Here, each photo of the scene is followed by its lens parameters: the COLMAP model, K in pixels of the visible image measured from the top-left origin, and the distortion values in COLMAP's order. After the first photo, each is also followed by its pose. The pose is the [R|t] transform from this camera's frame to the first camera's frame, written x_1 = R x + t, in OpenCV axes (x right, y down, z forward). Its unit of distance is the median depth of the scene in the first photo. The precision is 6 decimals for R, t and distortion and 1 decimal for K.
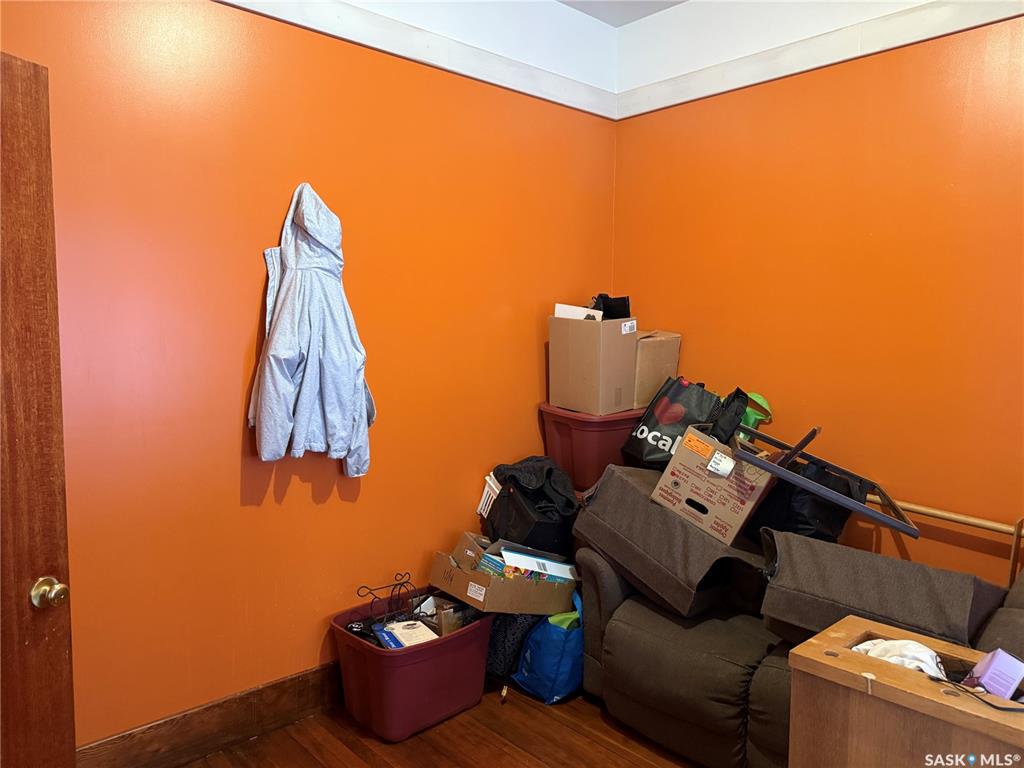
lens RADIAL K [[725.3, 0, 512.0], [0, 725.3, 384.0], [0, 0, 1]] dist [0.133557, -0.219157]
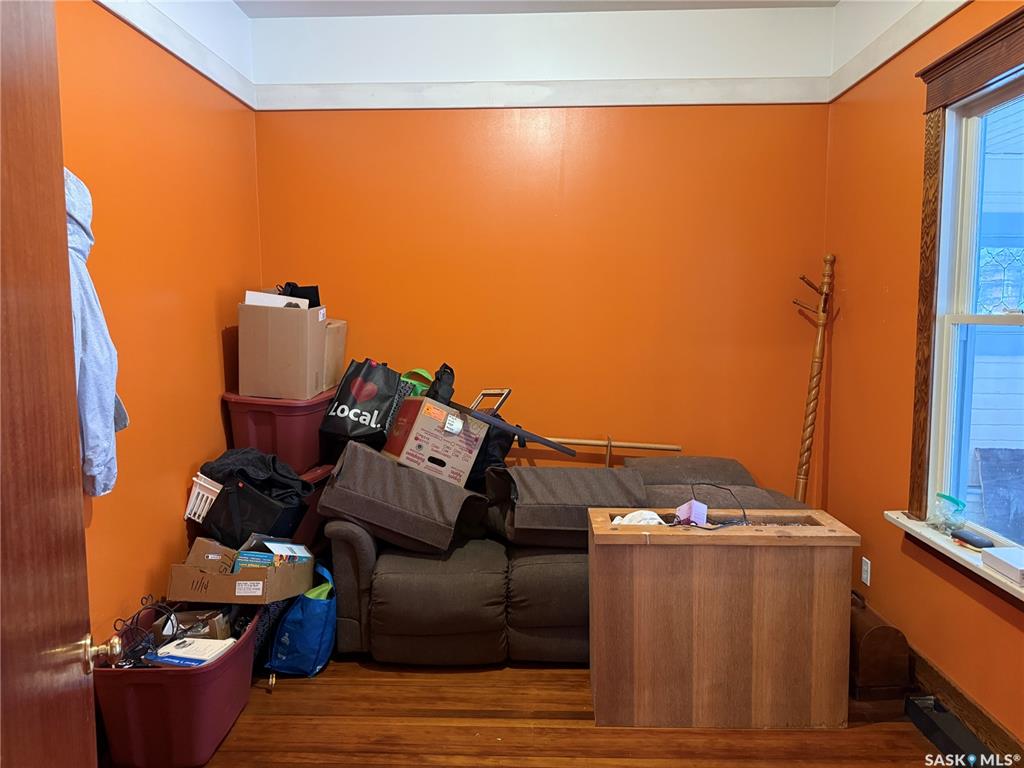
lens RADIAL K [[725.3, 0, 512.0], [0, 725.3, 384.0], [0, 0, 1]] dist [0.133557, -0.219157]
pose [[0.704615, -0.081506, 0.704893, -0.473059], [0.068585, 0.996553, 0.046672, -0.009093], [-0.706267, 0.015459, 0.707776, 0.053956]]
